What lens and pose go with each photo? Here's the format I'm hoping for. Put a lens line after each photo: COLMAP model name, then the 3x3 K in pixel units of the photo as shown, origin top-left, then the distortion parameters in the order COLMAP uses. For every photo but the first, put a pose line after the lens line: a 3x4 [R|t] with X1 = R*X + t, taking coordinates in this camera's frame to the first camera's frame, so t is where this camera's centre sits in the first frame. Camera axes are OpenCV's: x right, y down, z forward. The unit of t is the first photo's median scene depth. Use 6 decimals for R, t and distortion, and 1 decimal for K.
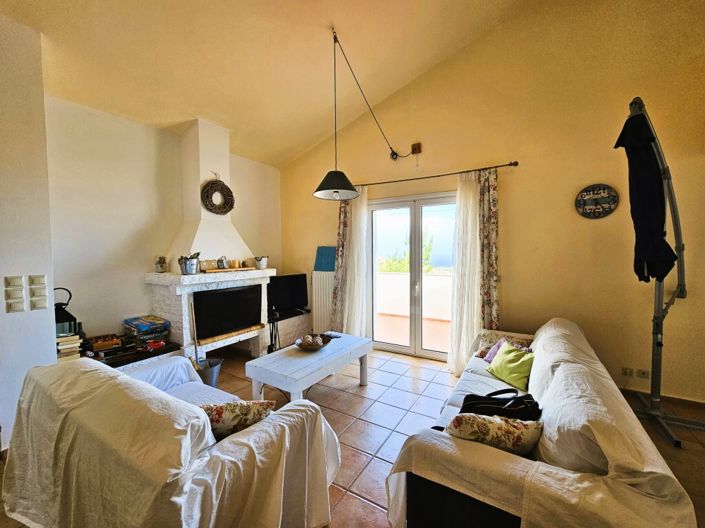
lens RADIAL K [[287.8, 0, 355.8], [0, 287.8, 265.4], [0, 0, 1]] dist [-0.000800, 0.000104]
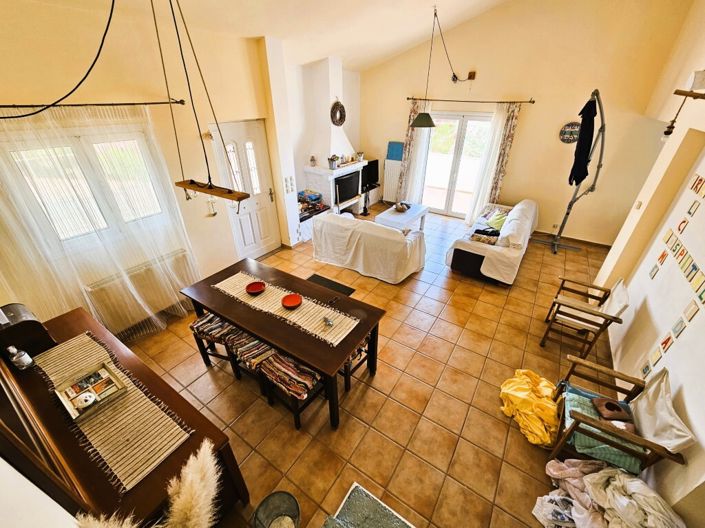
lens RADIAL K [[287.8, 0, 355.7], [0, 287.8, 264.2], [0, 0, 1]] dist [-0.000800, 0.000104]
pose [[0.999338, 0.030901, -0.019179, -0.358425], [-0.018473, 0.885526, 0.464222, -0.265171], [0.031328, -0.463560, 0.885511, -0.830507]]
